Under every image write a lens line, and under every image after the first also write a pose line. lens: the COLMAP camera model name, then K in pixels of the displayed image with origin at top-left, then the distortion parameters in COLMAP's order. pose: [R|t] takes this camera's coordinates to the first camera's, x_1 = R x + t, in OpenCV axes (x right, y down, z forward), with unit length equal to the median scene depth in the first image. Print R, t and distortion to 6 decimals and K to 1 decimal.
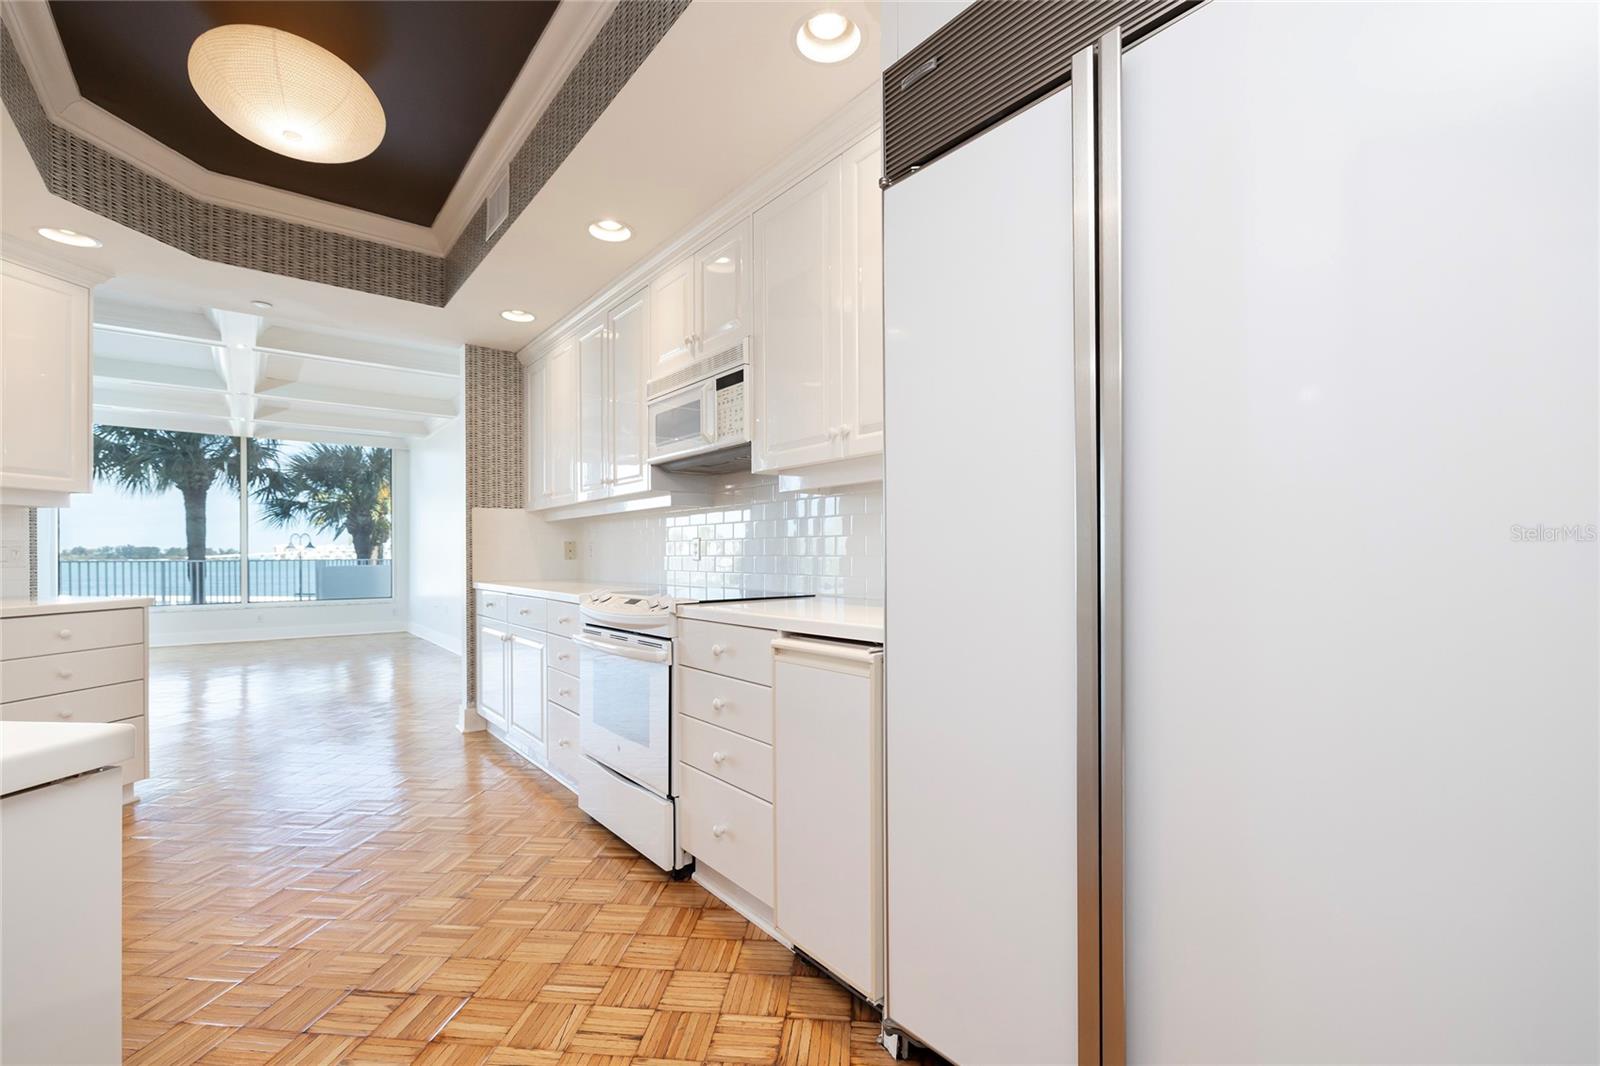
lens RADIAL K [[685.9, 0, 795.5], [0, 685.9, 545.1], [0, 0, 1]] dist [-0.000802, 0.000150]
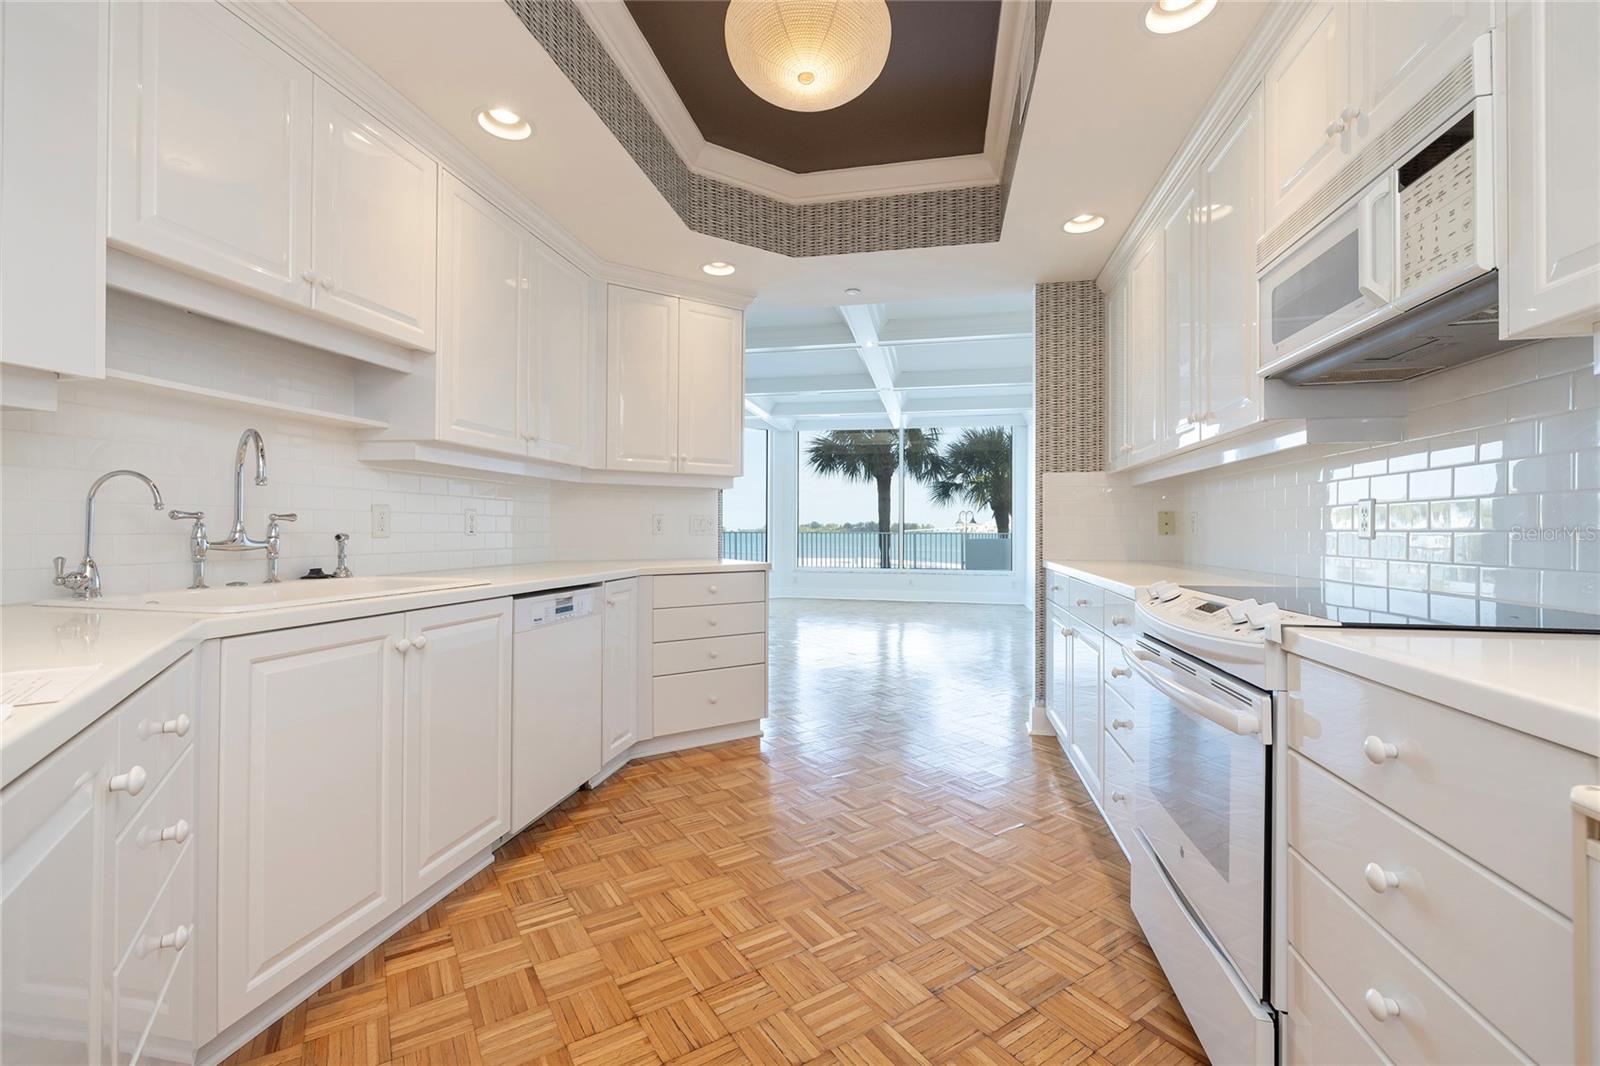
lens RADIAL K [[685.9, 0, 807.7], [0, 685.9, 526.9], [0, 0, 1]] dist [-0.000802, 0.000150]
pose [[0.648891, 0.003452, -0.760874, -0.012686], [0.003730, 0.999963, 0.007717, 0.006173], [0.760873, -0.007845, 0.648854, 0.278619]]
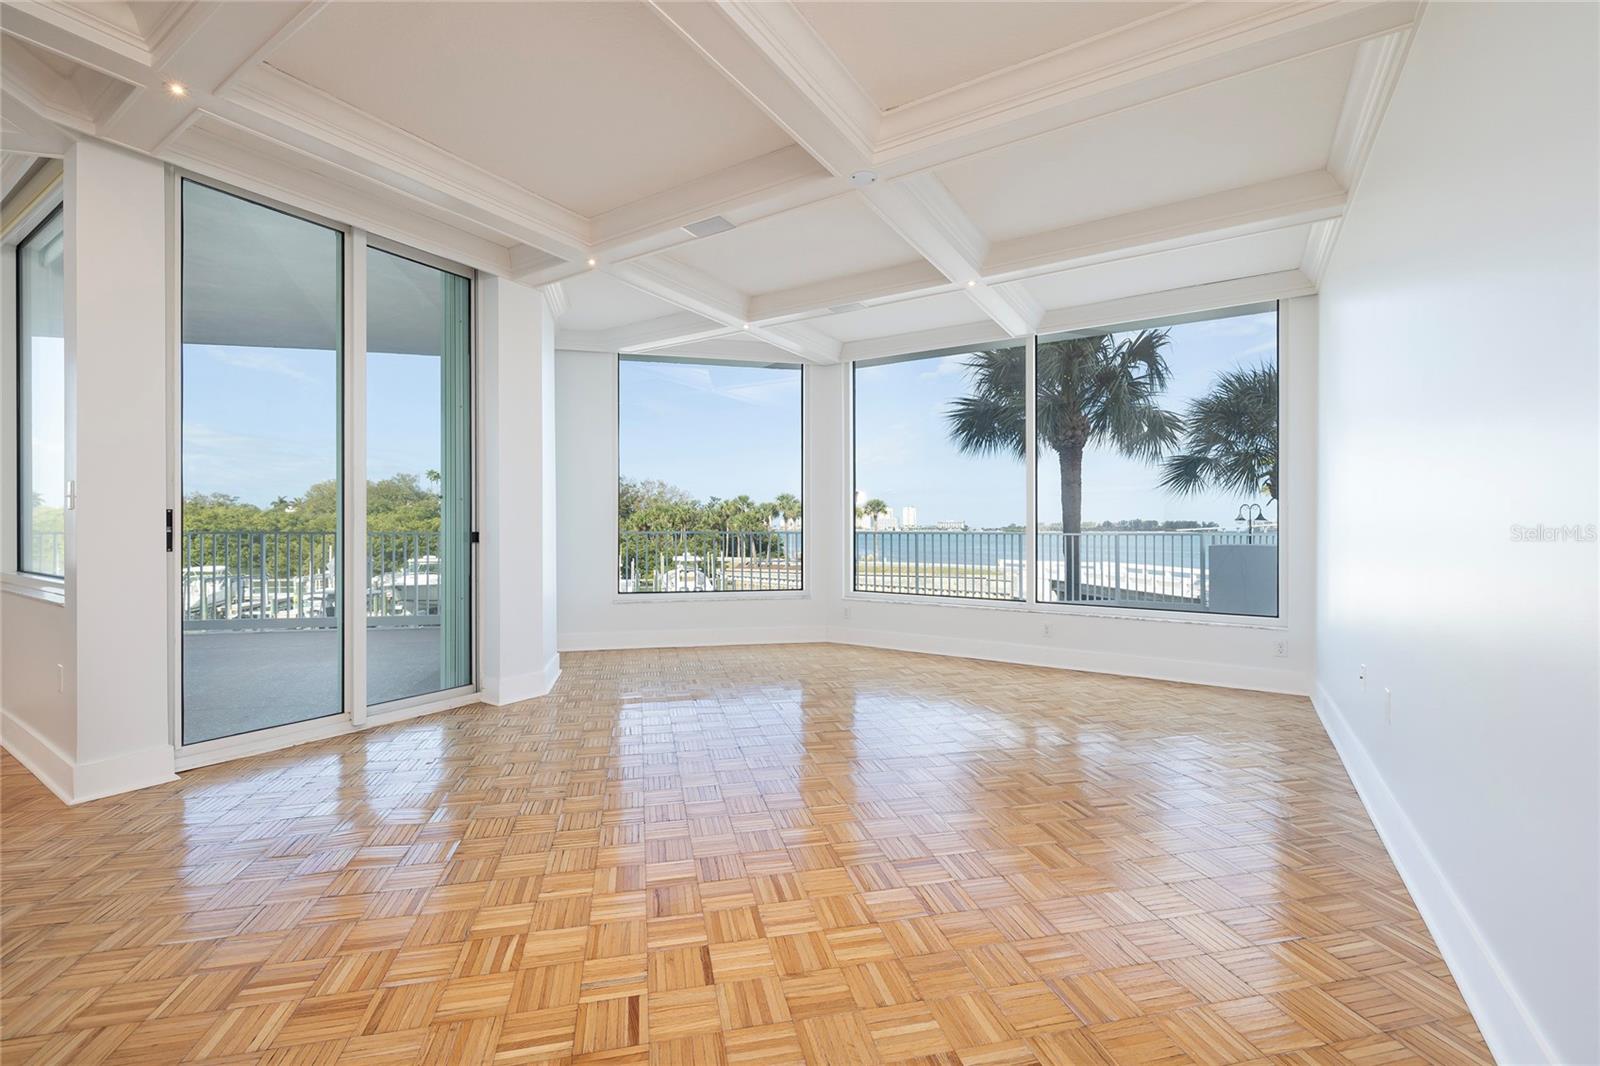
lens RADIAL K [[685.9, 0, 770.5], [0, 685.9, 526.7], [0, 0, 1]] dist [-0.000802, 0.000150]
pose [[0.302291, 0.002355, -0.953213, -0.739045], [0.009340, 0.999942, 0.005433, 0.022082], [0.953170, -0.010546, 0.302251, 1.565463]]
